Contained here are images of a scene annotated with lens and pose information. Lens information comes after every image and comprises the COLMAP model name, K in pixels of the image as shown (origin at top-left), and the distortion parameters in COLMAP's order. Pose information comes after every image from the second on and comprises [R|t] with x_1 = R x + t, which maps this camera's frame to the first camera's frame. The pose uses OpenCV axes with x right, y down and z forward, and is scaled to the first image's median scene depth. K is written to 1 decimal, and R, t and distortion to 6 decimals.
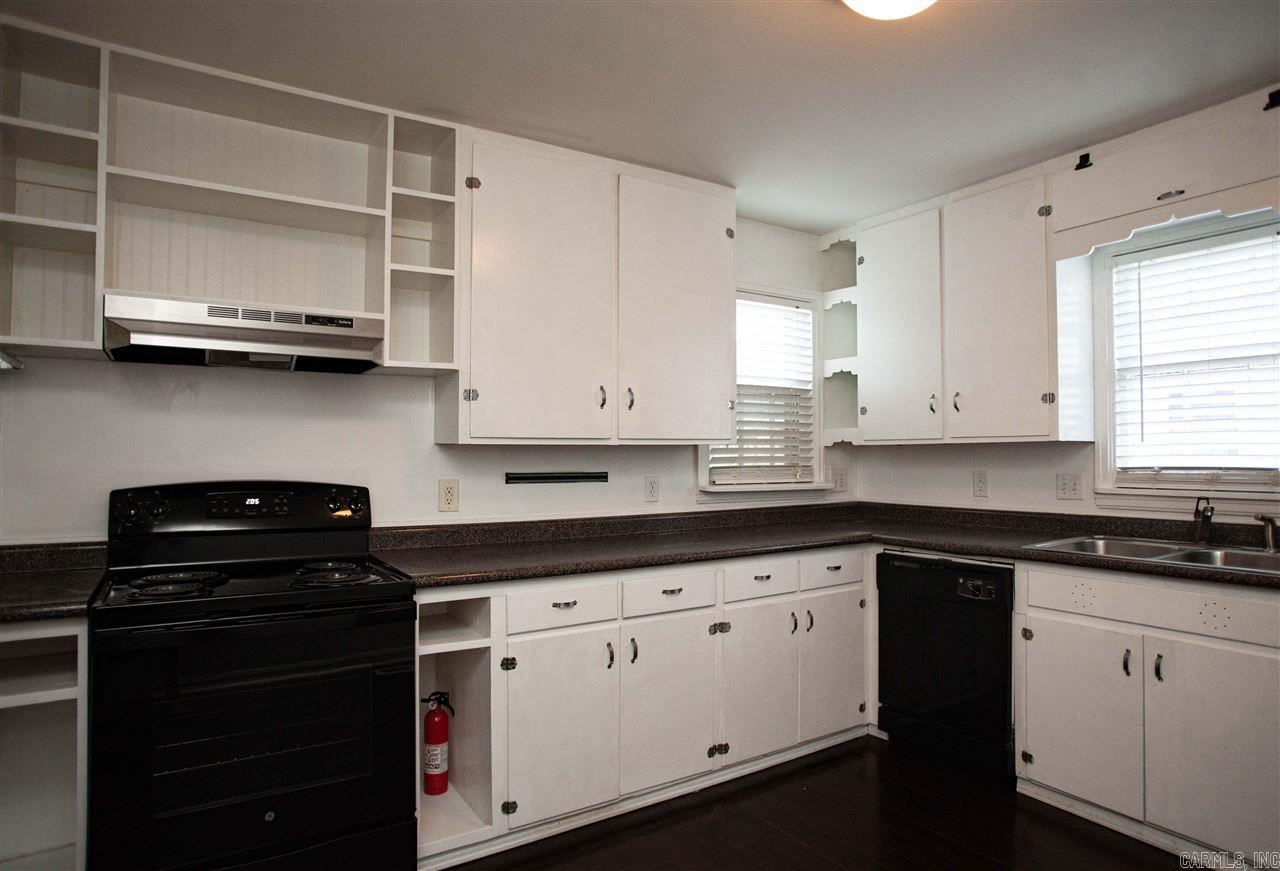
lens RADIAL K [[778.0, 0, 639.5], [0, 778.0, 433.9], [0, 0, 1]] dist [0.000639, 0.001207]
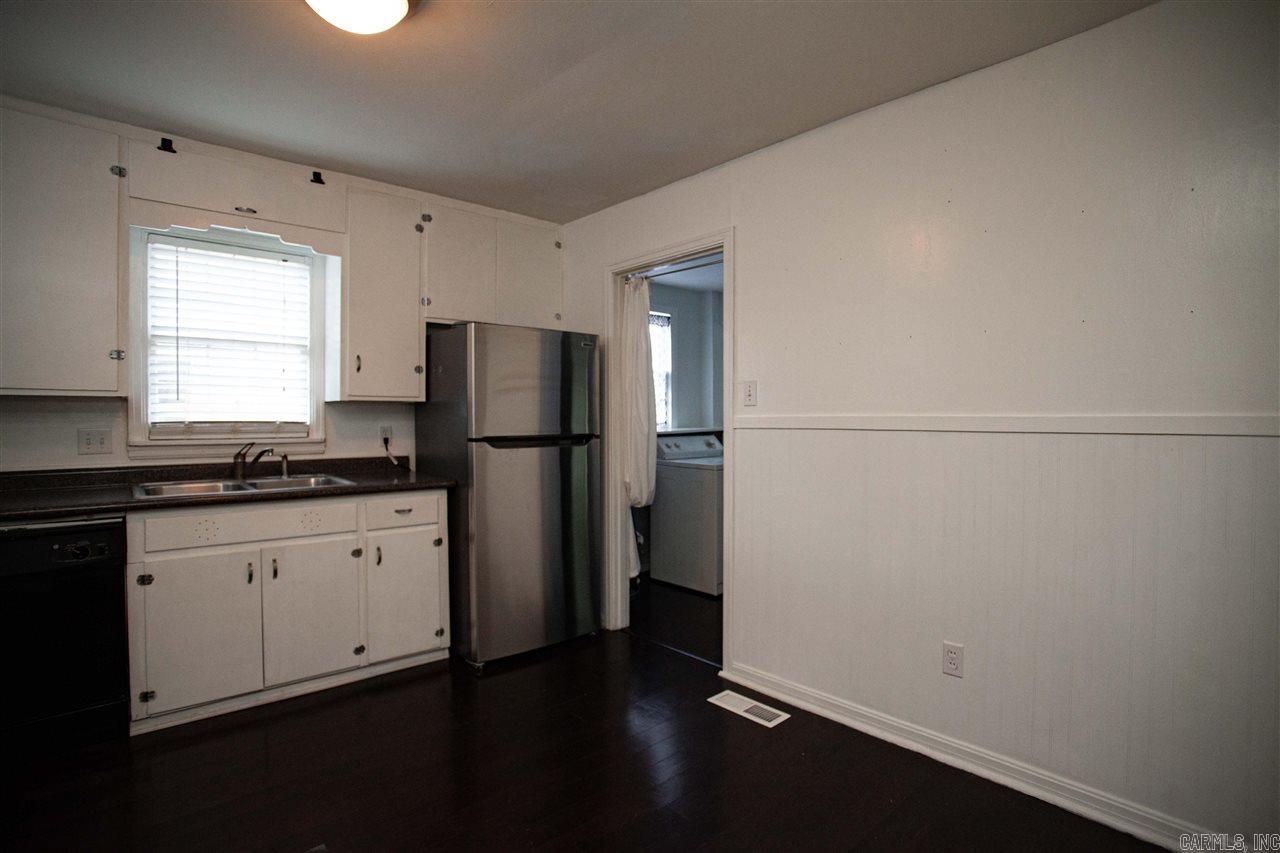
lens RADIAL K [[672.4, 0, 638.7], [0, 672.4, 428.3], [0, 0, 1]] dist [-0.000976, 0.000393]
pose [[-0.128192, -0.008197, 0.991715, -0.473373], [-0.026518, 0.999637, 0.004834, 0.030271], [-0.991395, -0.025679, -0.128363, 0.452407]]
